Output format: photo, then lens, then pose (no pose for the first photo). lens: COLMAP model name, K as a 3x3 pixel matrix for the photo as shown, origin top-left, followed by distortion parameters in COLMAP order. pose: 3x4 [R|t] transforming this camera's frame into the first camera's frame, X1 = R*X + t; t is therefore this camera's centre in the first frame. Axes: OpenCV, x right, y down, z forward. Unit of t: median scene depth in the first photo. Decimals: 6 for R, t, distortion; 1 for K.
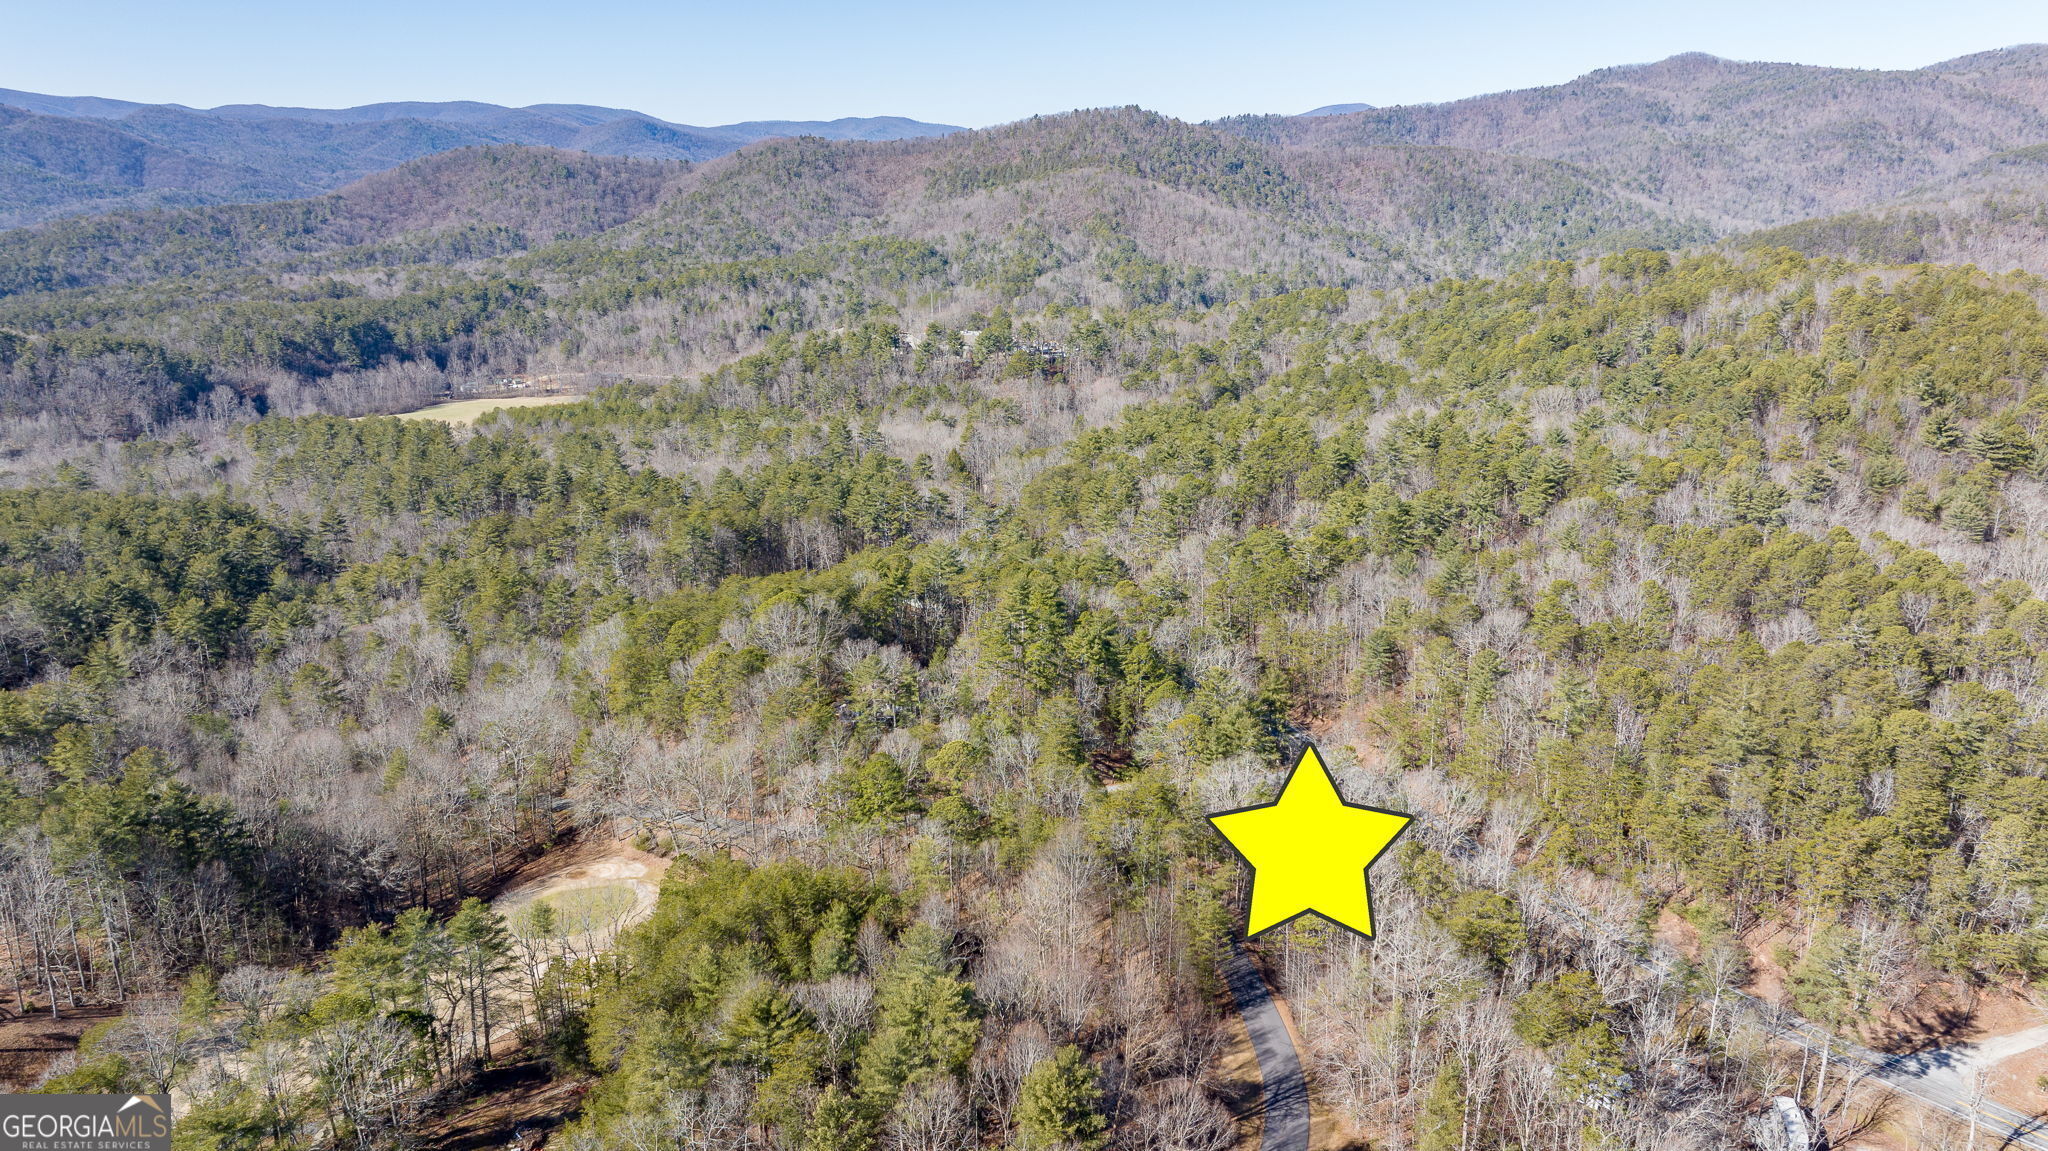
lens RADIAL K [[1436.9, 0, 1024.0], [0, 1436.9, 575.5], [0, 0, 1]] dist [-0.029934, 0.017529]
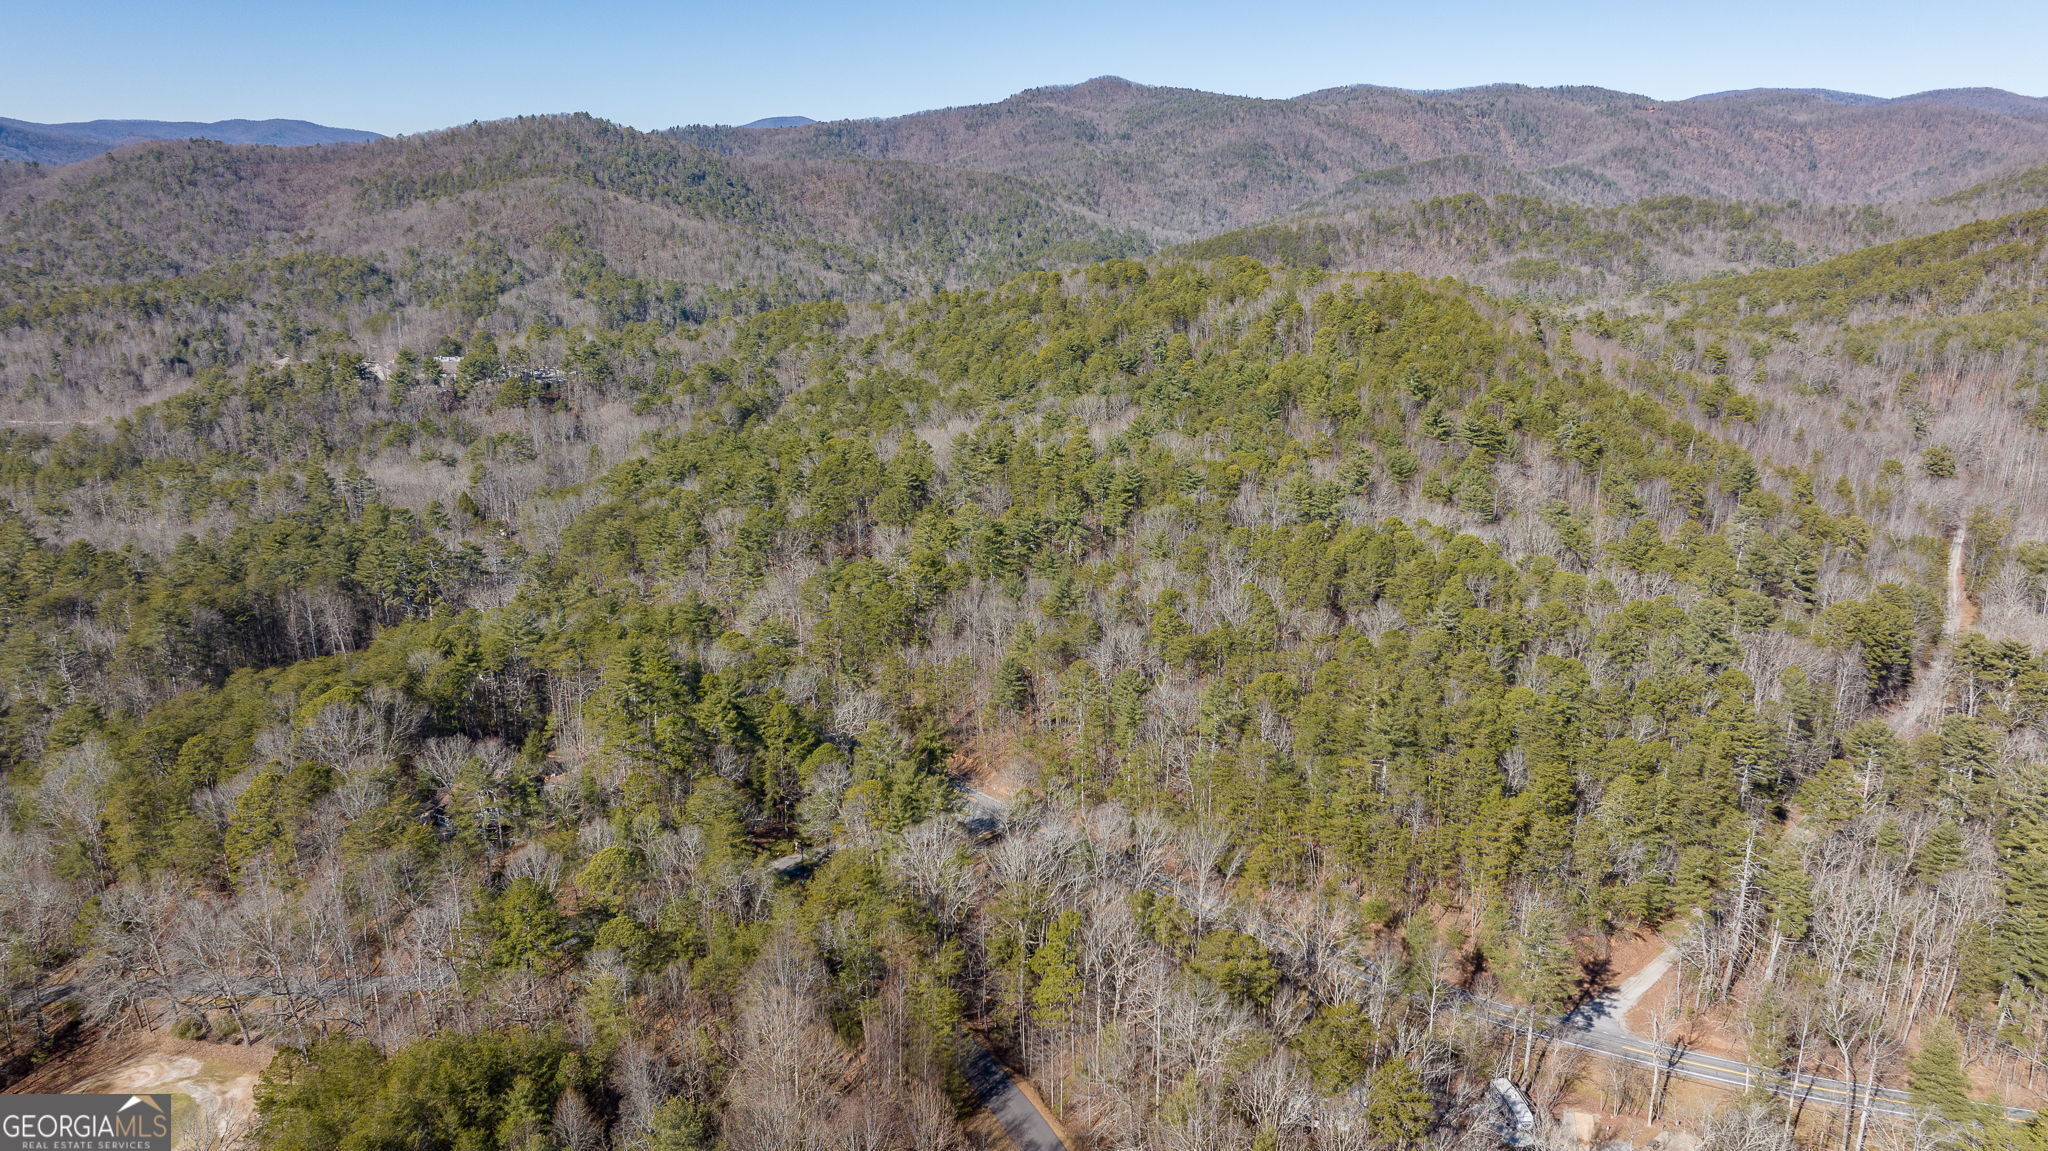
lens RADIAL K [[1444.4, 0, 1032.0], [0, 1444.4, 570.6], [0, 0, 1]] dist [-0.034296, 0.010271]
pose [[0.930023, -0.082777, 0.358057, -0.021762], [0.087028, 0.996197, 0.004256, -0.006396], [-0.357048, 0.027203, 0.933690, 0.022091]]
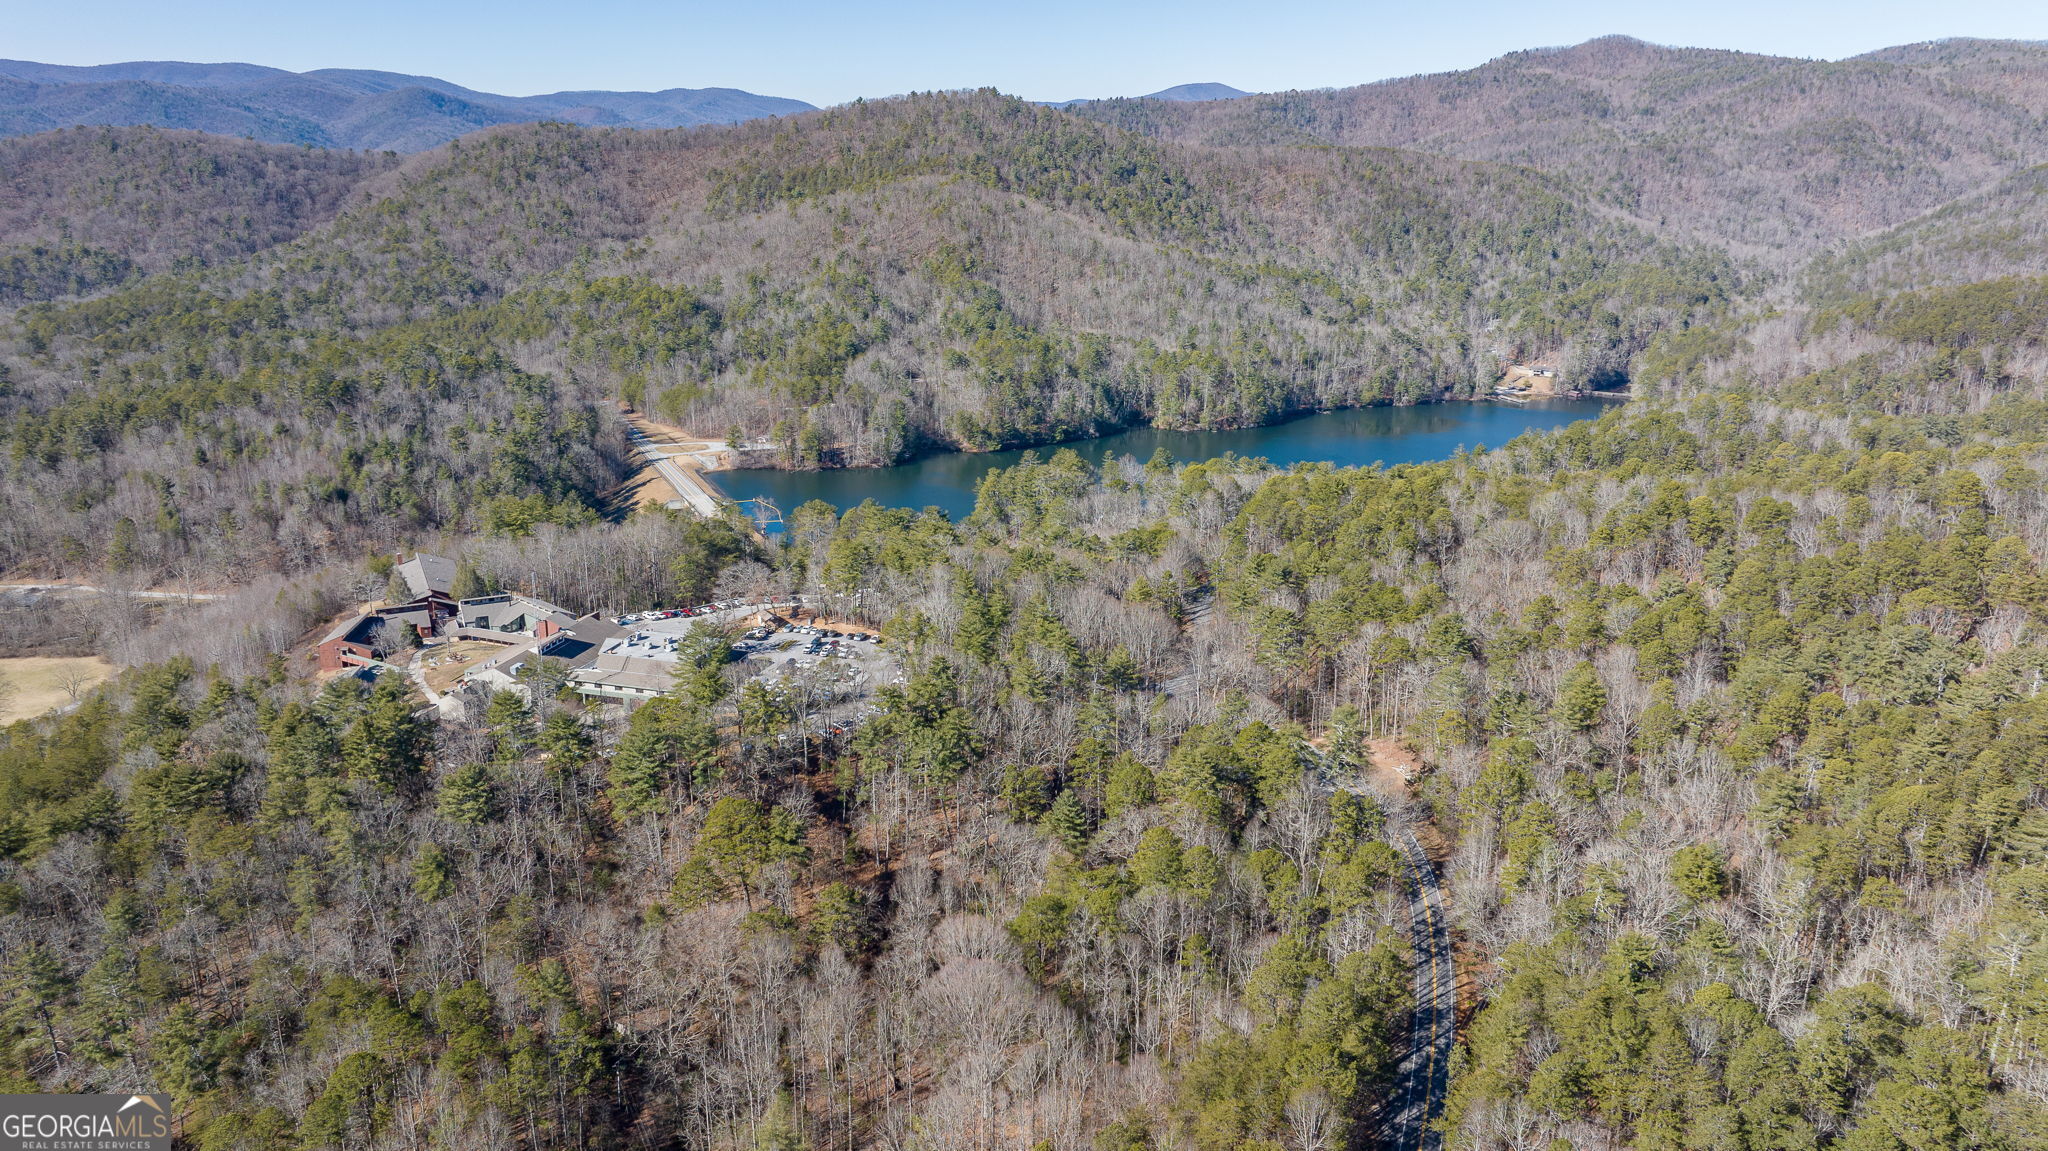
lens RADIAL K [[1436.9, 0, 1024.0], [0, 1436.9, 575.5], [0, 0, 1]] dist [-0.029934, 0.017529]
pose [[0.994628, -0.015858, 0.102288, 0.022900], [0.014122, 0.999744, 0.017674, -0.146051], [-0.102542, -0.016135, 0.994598, 0.421169]]
